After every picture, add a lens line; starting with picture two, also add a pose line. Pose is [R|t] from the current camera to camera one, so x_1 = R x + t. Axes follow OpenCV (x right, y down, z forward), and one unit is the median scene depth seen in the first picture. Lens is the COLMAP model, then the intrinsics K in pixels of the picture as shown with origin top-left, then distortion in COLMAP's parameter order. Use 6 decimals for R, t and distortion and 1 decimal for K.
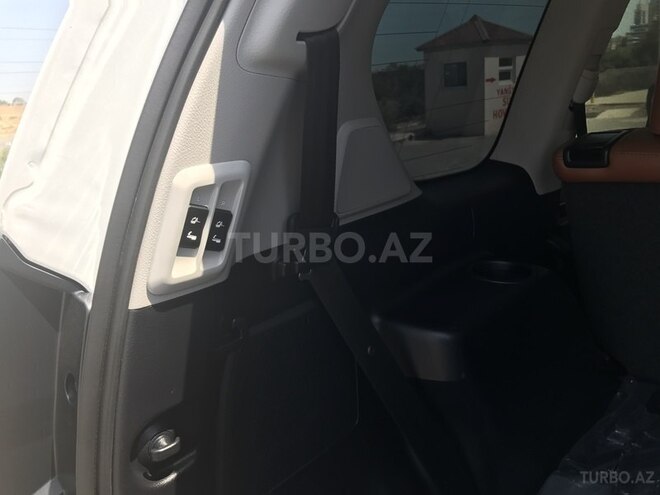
lens RADIAL K [[540.8, 0, 327.3], [0, 540.8, 245.6], [0, 0, 1]] dist [0.018105, -0.006517]
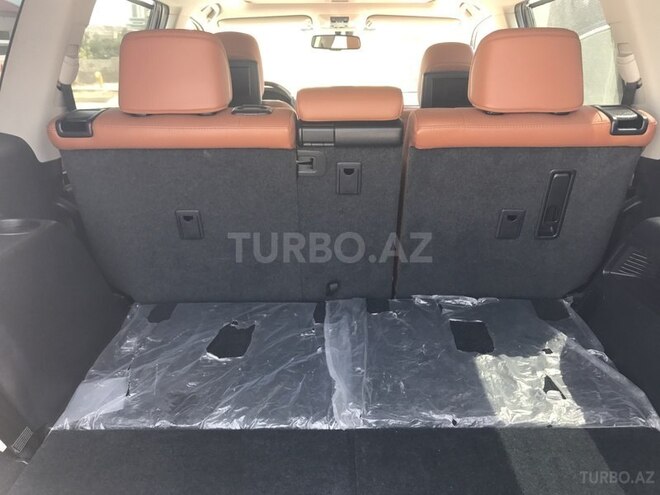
lens RADIAL K [[553.5, 0, 330.0], [0, 553.5, 247.5], [0, 0, 1]] dist [-0.004571, -0.004355]
pose [[0.683037, -0.127700, 0.719133, -0.059120], [0.108763, 0.991402, 0.072745, 0.071865], [-0.722240, 0.028528, 0.691054, -0.260512]]
